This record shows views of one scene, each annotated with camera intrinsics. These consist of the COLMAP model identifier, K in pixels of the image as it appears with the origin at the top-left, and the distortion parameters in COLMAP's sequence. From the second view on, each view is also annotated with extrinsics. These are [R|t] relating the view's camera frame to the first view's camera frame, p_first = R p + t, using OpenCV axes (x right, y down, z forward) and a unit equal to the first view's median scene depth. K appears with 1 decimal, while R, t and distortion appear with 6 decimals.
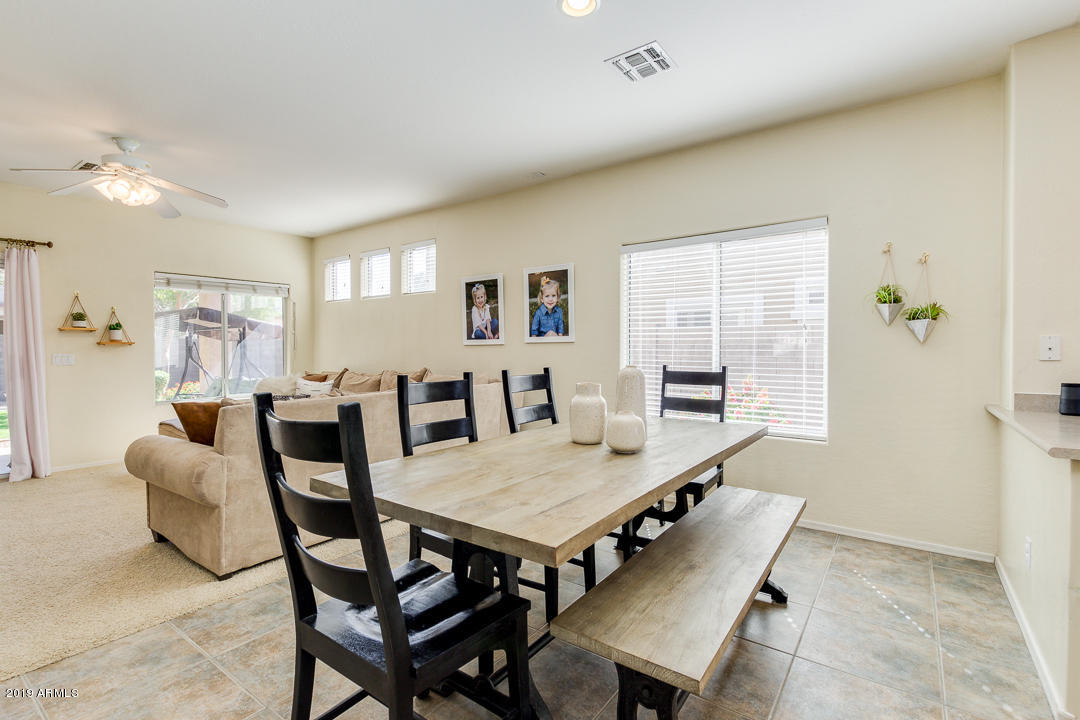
lens RADIAL K [[501.3, 0, 536.9], [0, 501.3, 353.3], [0, 0, 1]] dist [0.001609, -0.000463]
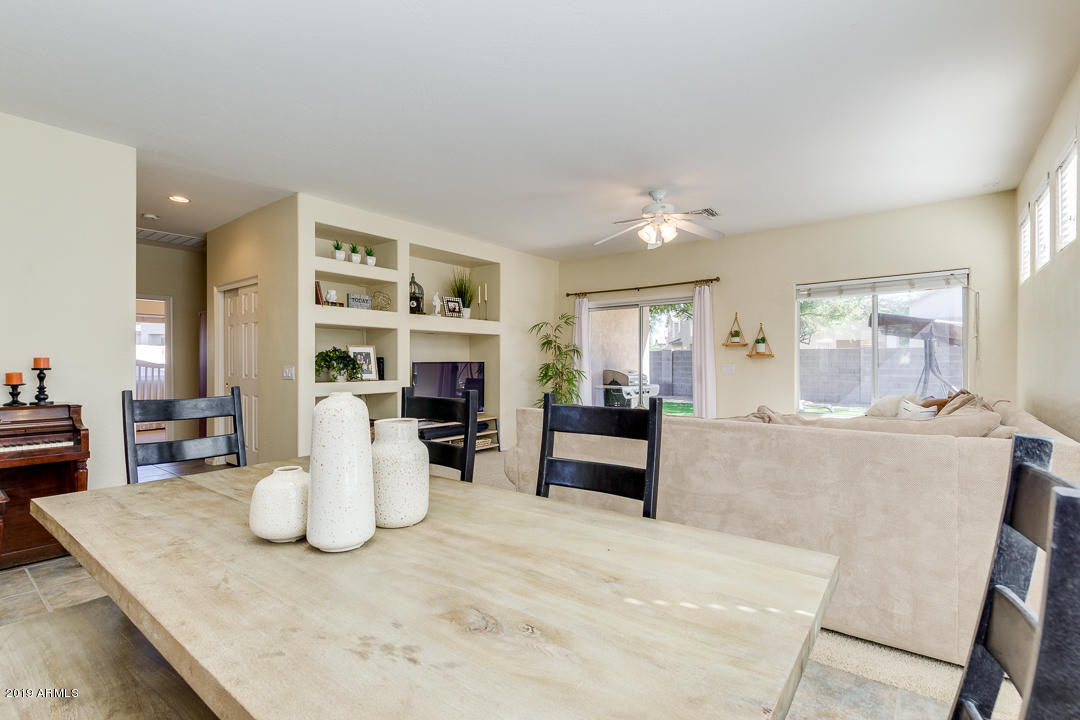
lens RADIAL K [[493.2, 0, 544.3], [0, 493.2, 359.9], [0, 0, 1]] dist [-0.000636, -0.000530]
pose [[-0.018571, -0.002836, -0.999824, 0.288508], [-0.004667, 0.999985, -0.002750, -0.004167], [0.999817, 0.004616, -0.018584, 0.557932]]
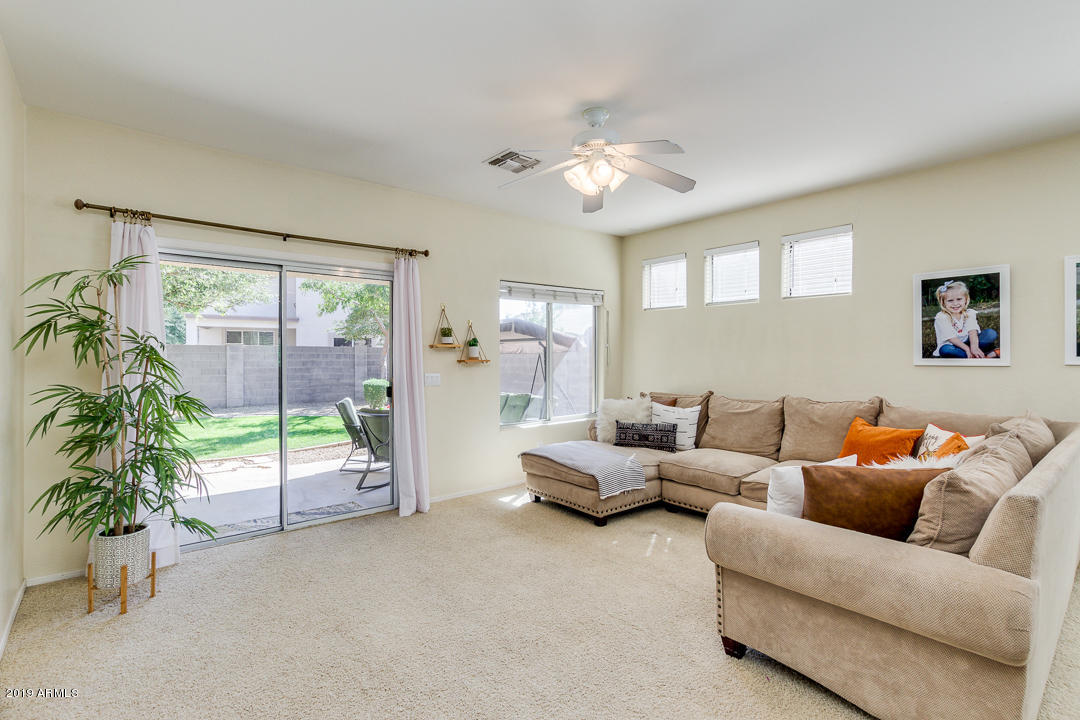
lens RADIAL K [[508.6, 0, 530.9], [0, 508.6, 358.2], [0, 0, 1]] dist [0.001943, 0.000001]
pose [[0.970375, 0.003135, -0.241584, -0.543766], [-0.003251, 0.999995, -0.000081, -0.026545], [0.241583, 0.000864, 0.970380, 0.148264]]
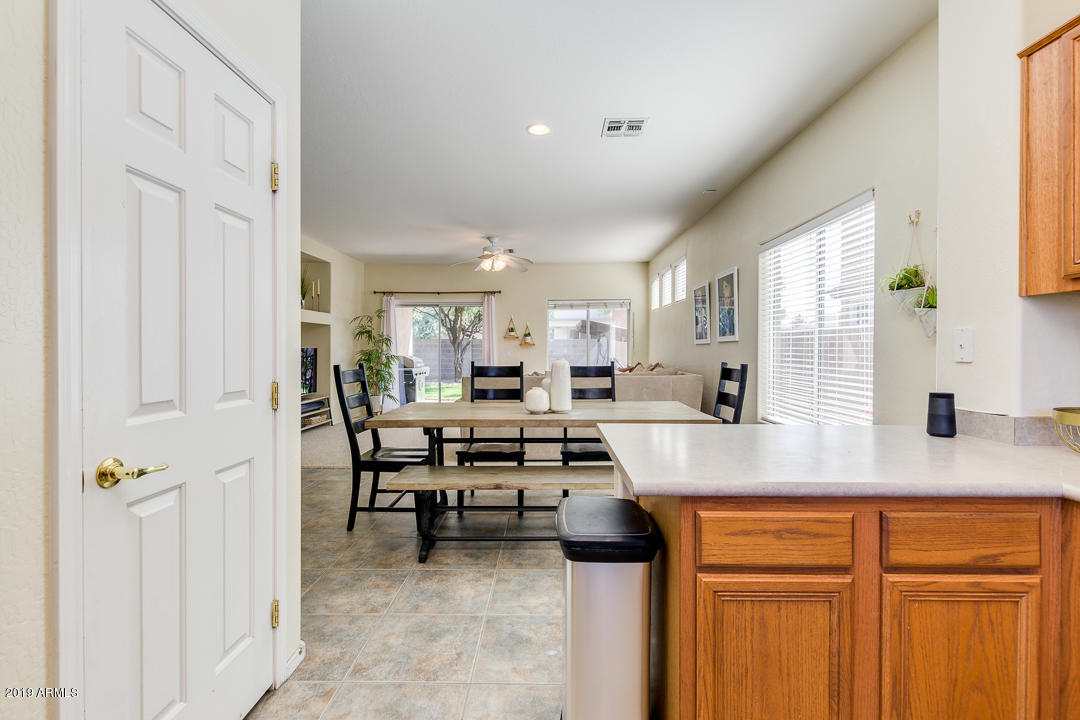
lens RADIAL K [[492.2, 0, 540.0], [0, 492.2, 357.1], [0, 0, 1]] dist [-0.000381, -0.000474]
pose [[0.588843, 0.014459, -0.808118, 0.580422], [-0.006016, 0.999891, 0.013506, 0.000487], [0.808225, -0.003091, 0.588866, 0.038257]]
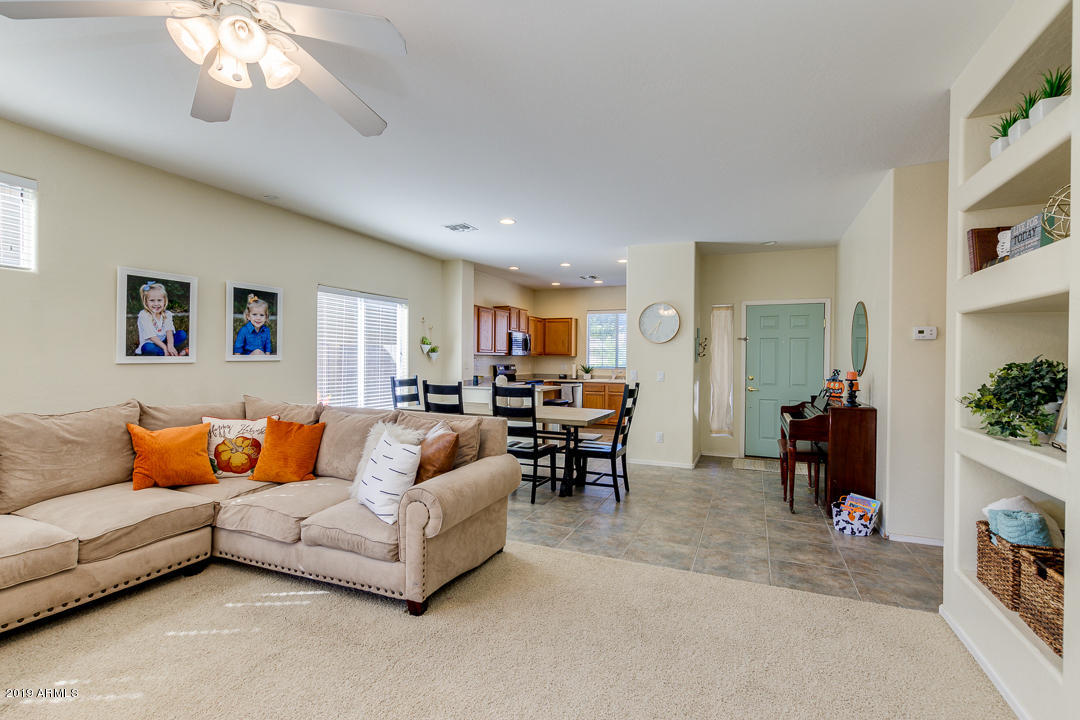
lens RADIAL K [[493.2, 0, 544.3], [0, 493.2, 359.9], [0, 0, 1]] dist [-0.000636, -0.000530]
pose [[-0.231027, -0.007657, 0.972917, -0.999074], [-0.004568, 0.999967, 0.006785, -0.030617], [-0.972937, -0.002876, -0.231054, 0.622975]]
